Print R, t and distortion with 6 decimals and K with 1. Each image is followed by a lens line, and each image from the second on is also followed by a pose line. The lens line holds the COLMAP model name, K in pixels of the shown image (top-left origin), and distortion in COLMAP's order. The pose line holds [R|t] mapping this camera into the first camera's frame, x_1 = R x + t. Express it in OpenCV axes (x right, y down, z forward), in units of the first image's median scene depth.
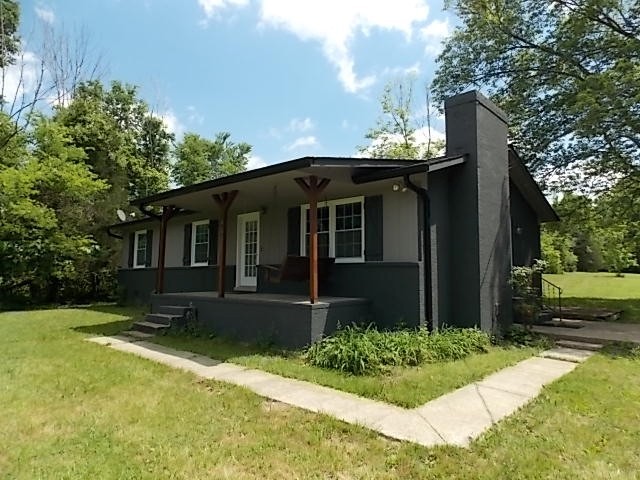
lens RADIAL K [[422.0, 0, 320.7], [0, 422.0, 235.3], [0, 0, 1]] dist [0.003457, -0.000030]
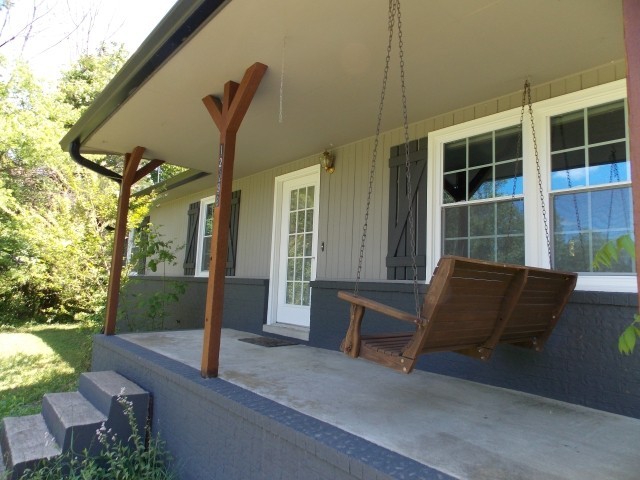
lens RADIAL K [[422.0, 0, 320.7], [0, 422.0, 235.3], [0, 0, 1]] dist [0.003457, -0.000030]
pose [[0.992339, 0.028160, -0.120292, -0.082214], [-0.031318, 0.999211, -0.024444, 0.029460], [0.119509, 0.028024, 0.992438, 0.512468]]
